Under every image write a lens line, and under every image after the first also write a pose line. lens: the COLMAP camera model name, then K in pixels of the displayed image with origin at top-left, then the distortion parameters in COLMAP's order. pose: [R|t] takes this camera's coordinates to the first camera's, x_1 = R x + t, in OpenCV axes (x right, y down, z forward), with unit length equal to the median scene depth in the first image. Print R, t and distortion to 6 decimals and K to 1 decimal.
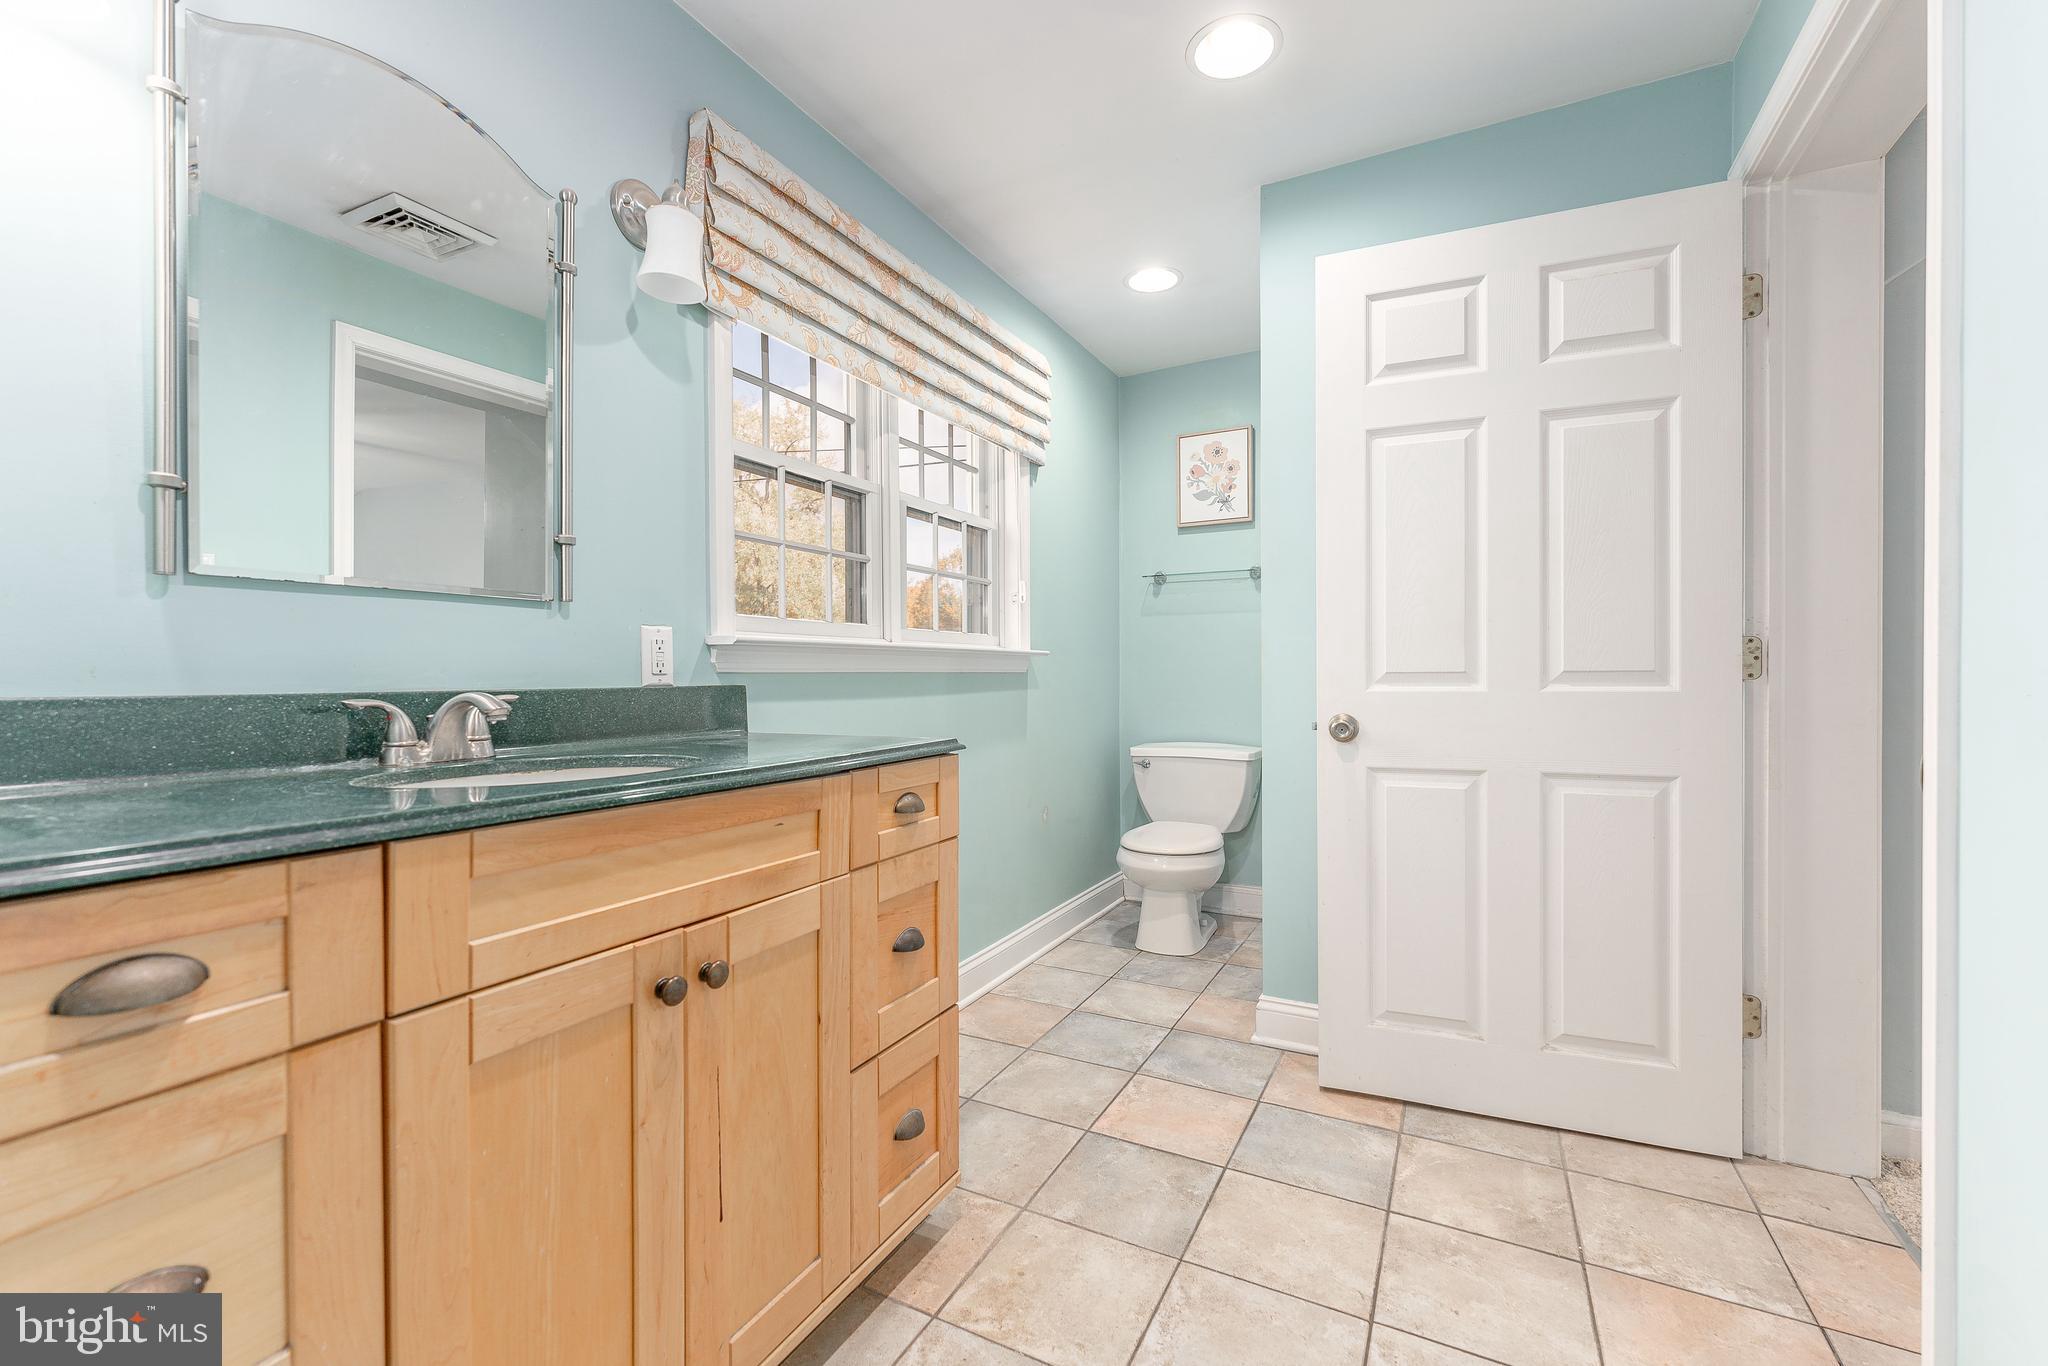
lens RADIAL K [[838.3, 0, 1024.0], [0, 838.3, 683.0], [0, 0, 1]] dist [-0.000123, -0.000618]
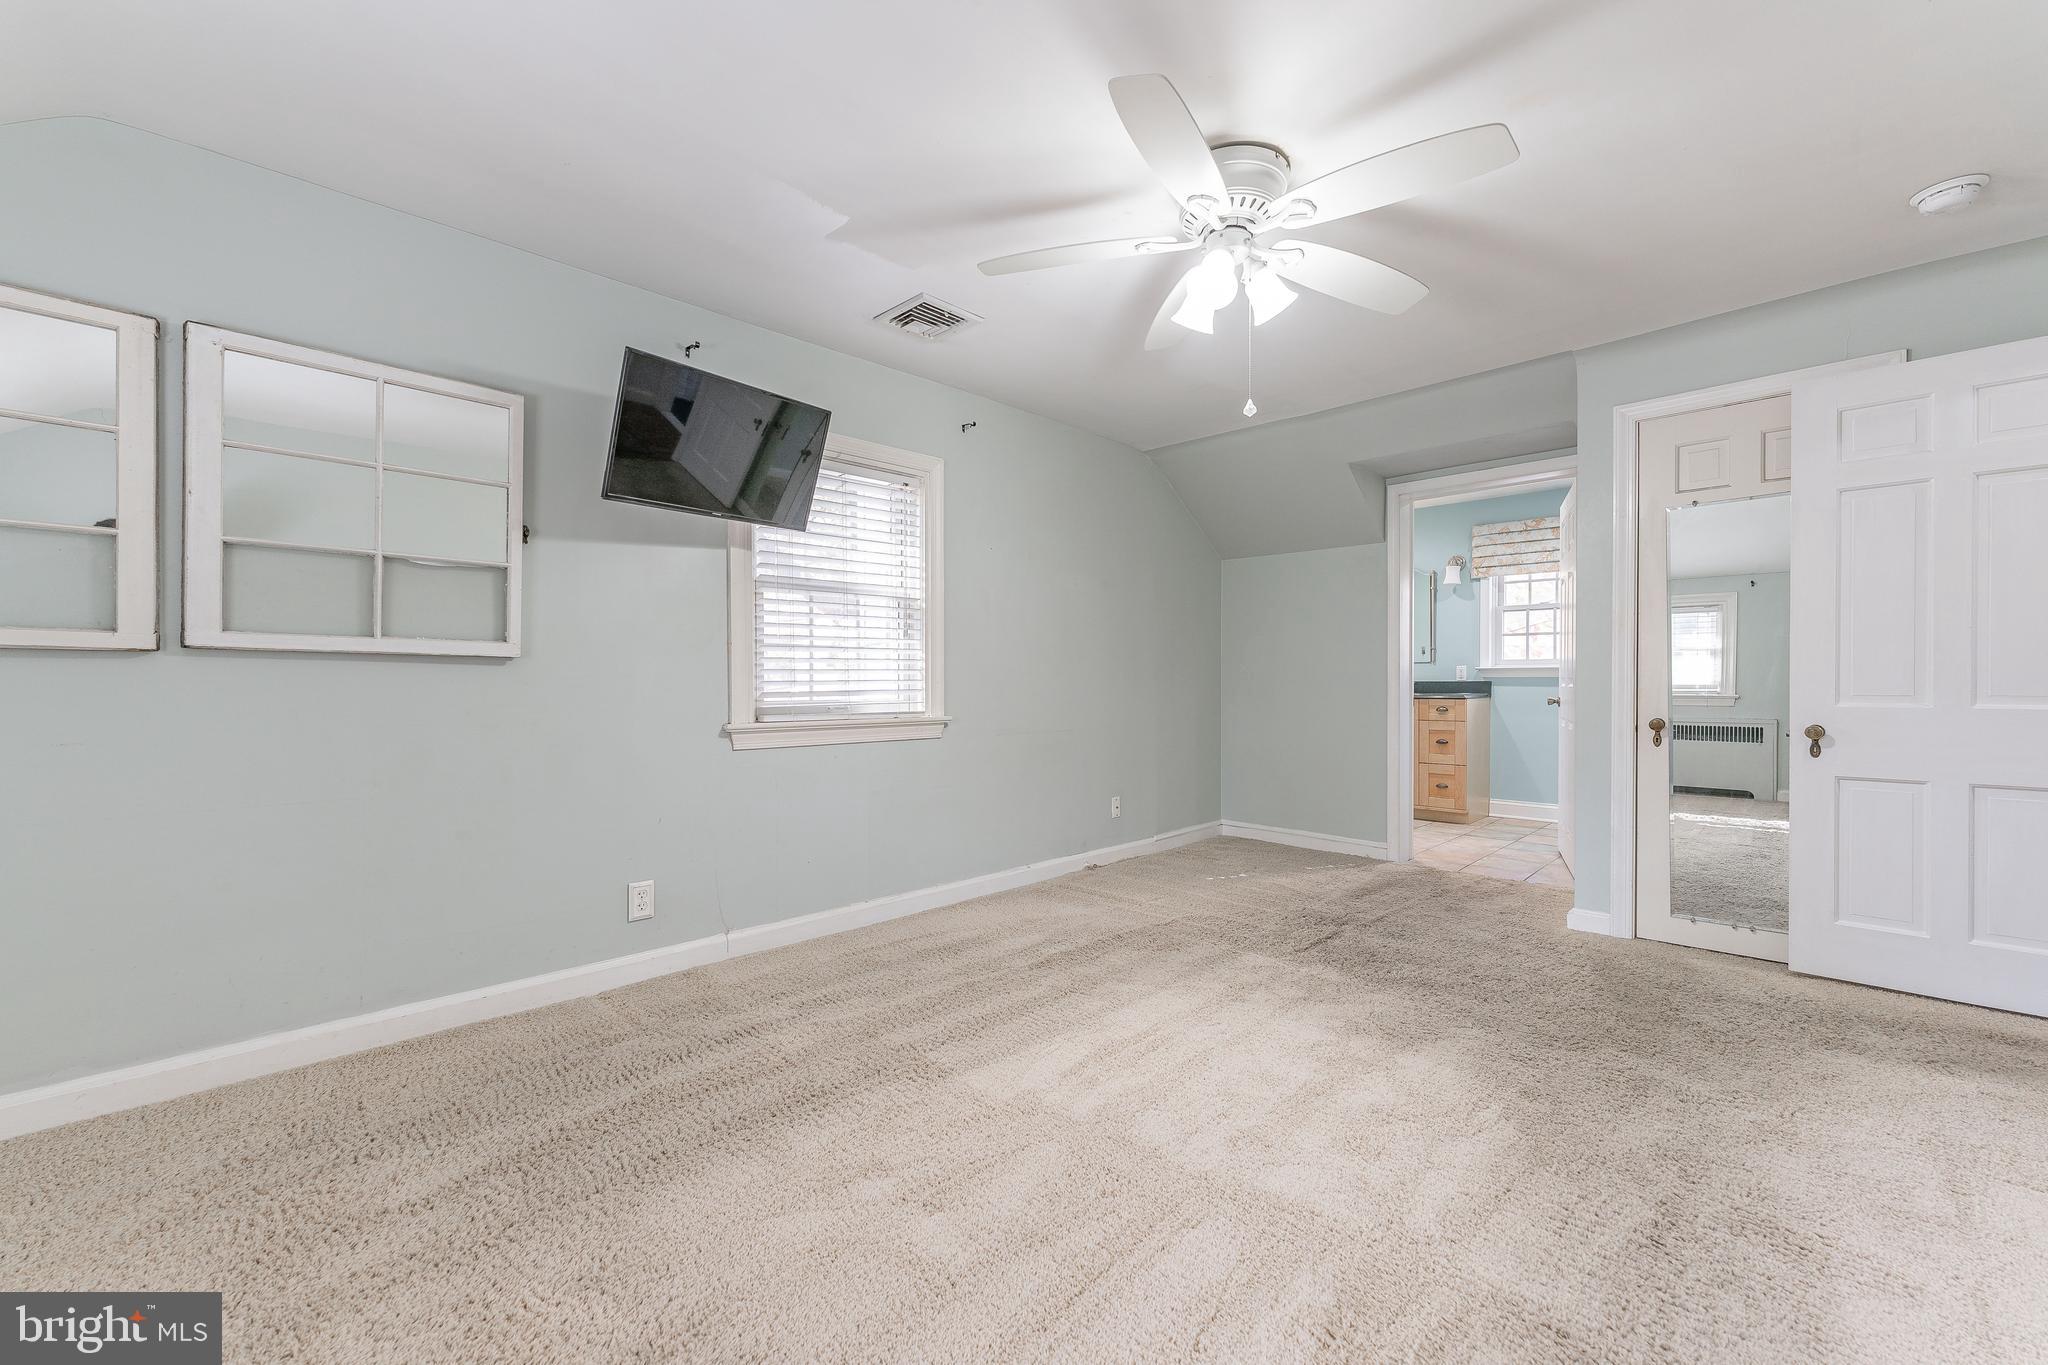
lens RADIAL K [[842.7, 0, 1014.5], [0, 842.7, 676.6], [0, 0, 1]] dist [-0.000574, -0.000268]
pose [[-0.296177, -0.000867, -0.955133, 3.897698], [-0.009966, 0.999948, 0.002183, -0.005101], [0.955081, 0.010166, -0.296171, 0.175894]]
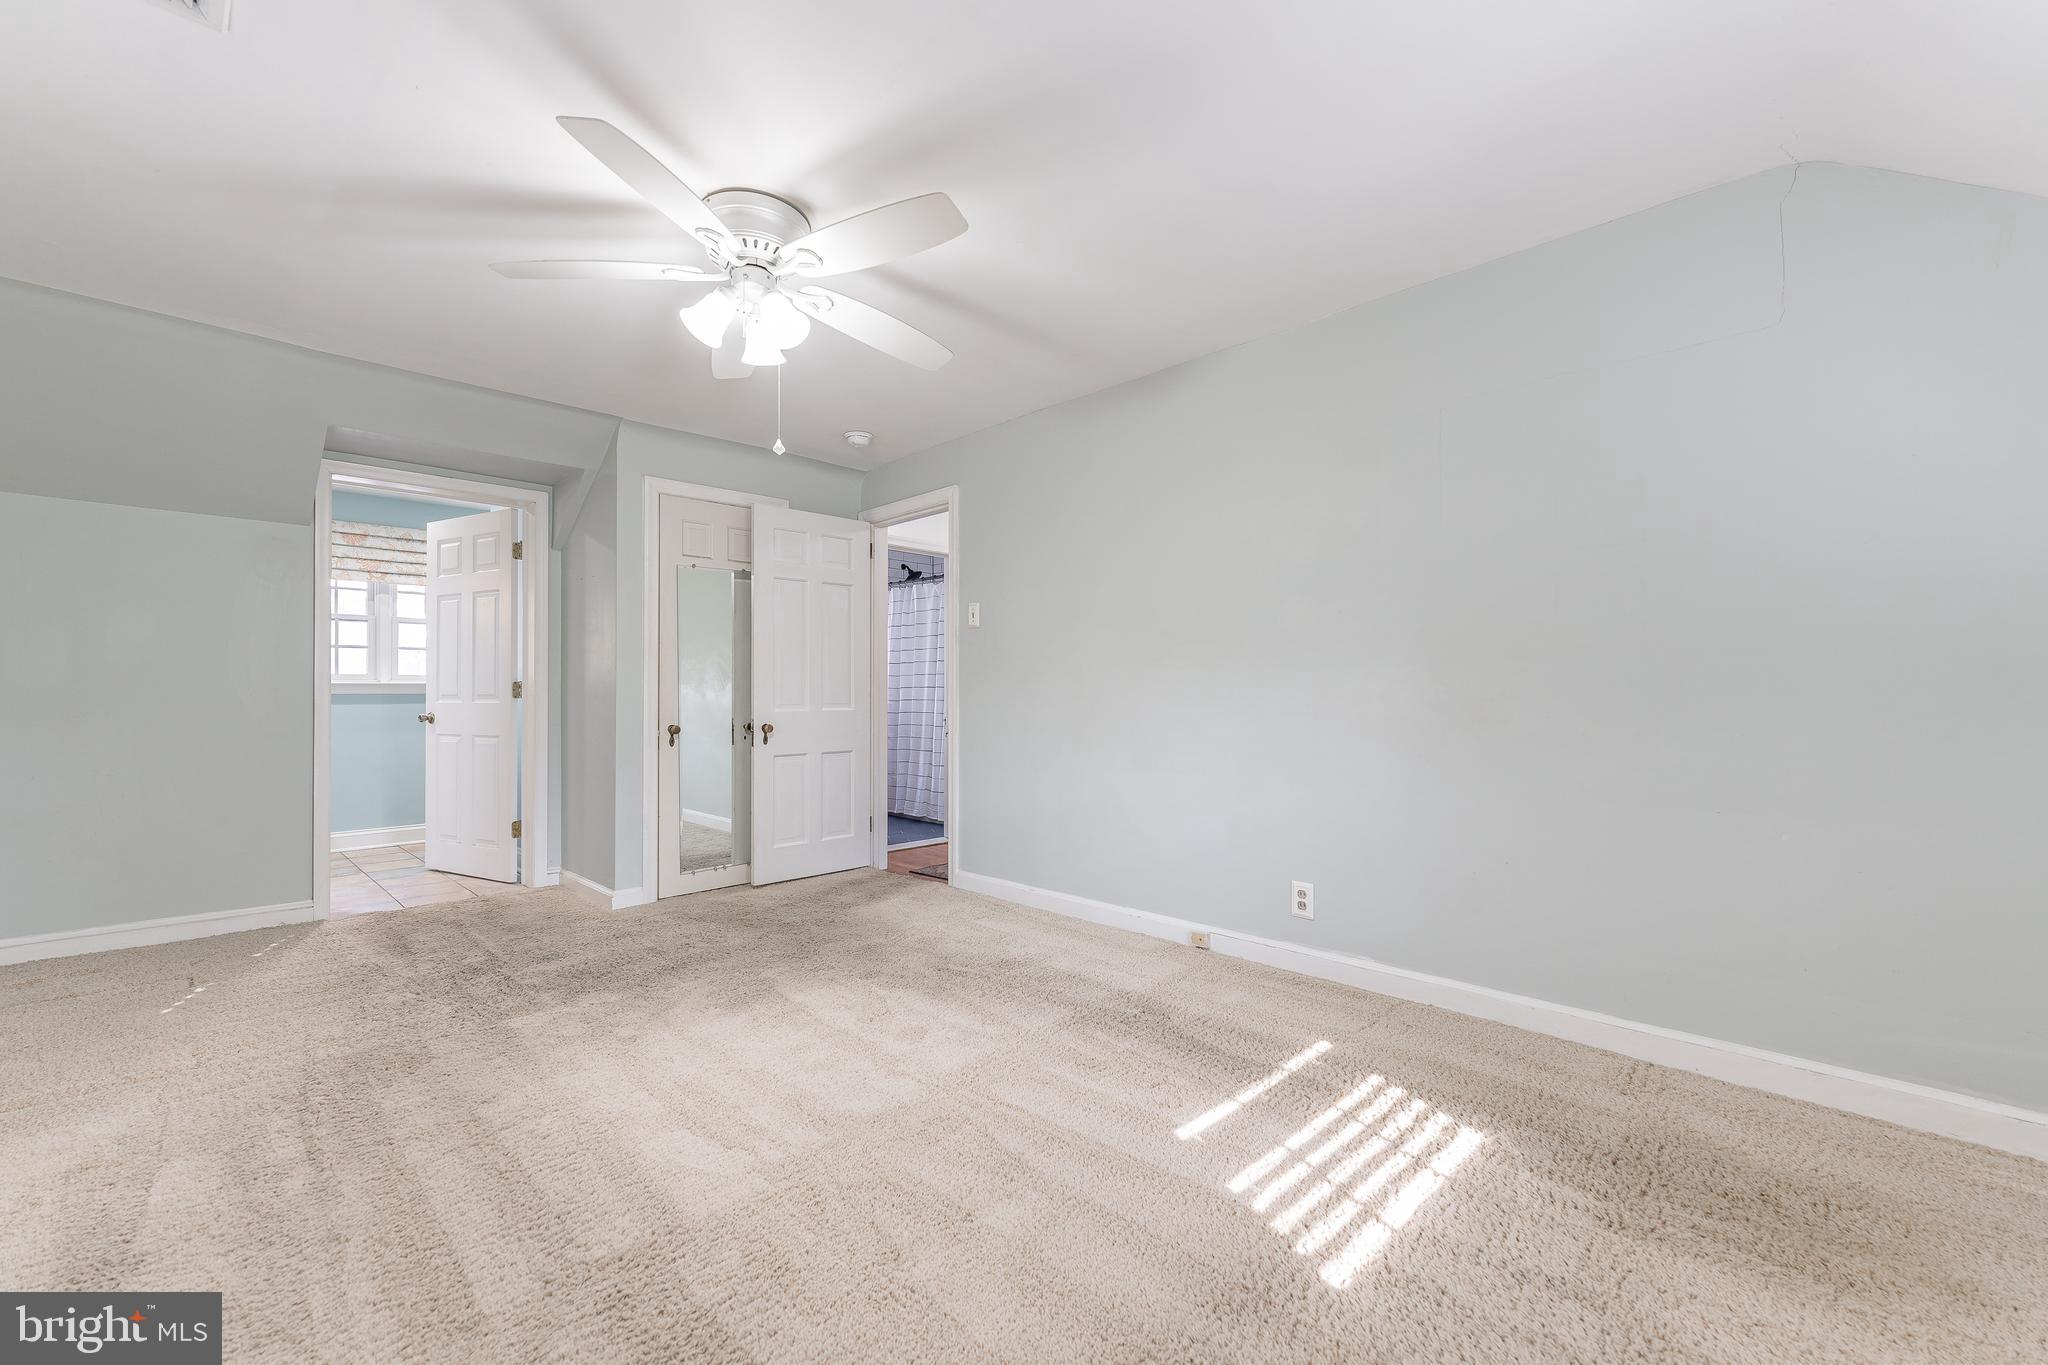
lens RADIAL K [[852.4, 0, 1032.9], [0, 852.4, 685.2], [0, 0, 1]] dist [0.010293, -0.000025]
pose [[0.965323, -0.001190, -0.261054, 3.138526], [-0.005160, 0.999707, -0.023637, 0.020344], [0.261006, 0.024164, 0.965035, -1.609441]]
